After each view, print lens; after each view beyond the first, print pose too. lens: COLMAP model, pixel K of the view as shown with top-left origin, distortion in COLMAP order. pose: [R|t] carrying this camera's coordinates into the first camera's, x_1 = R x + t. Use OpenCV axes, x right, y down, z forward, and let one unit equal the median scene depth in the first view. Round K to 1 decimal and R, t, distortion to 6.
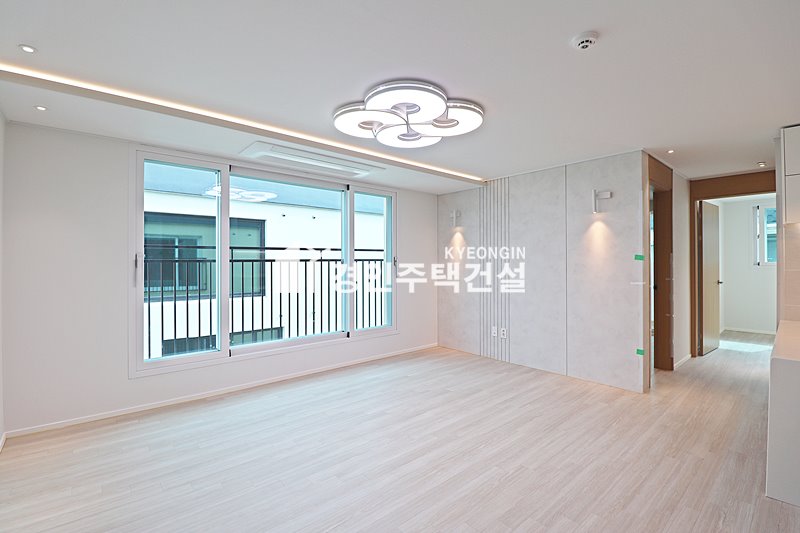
lens RADIAL K [[368.8, 0, 398.6], [0, 368.8, 265.3], [0, 0, 1]] dist [-0.006924, -0.009653]
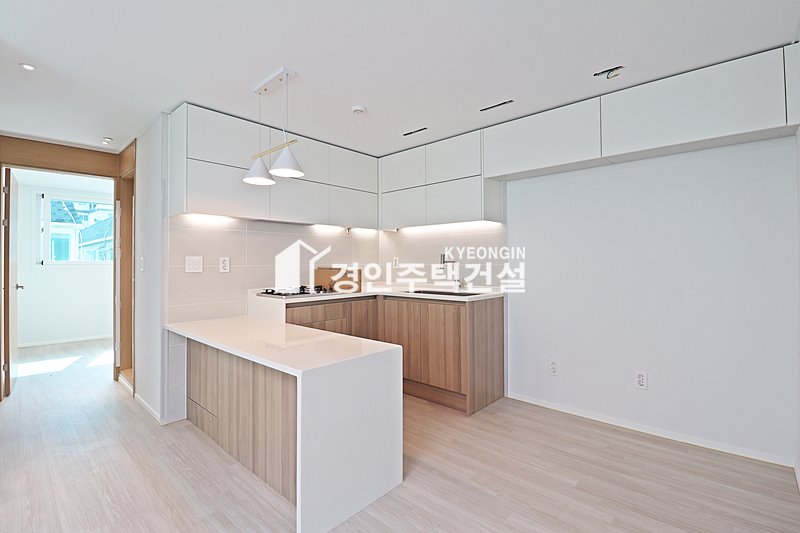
lens RADIAL K [[368.8, 0, 399.4], [0, 368.8, 261.7], [0, 0, 1]] dist [-0.006924, -0.009653]
pose [[-0.105926, 0.007536, 0.994346, 0.125429], [0.010084, 0.999928, -0.006504, 0.014012], [-0.994323, 0.009338, -0.105994, 0.524586]]
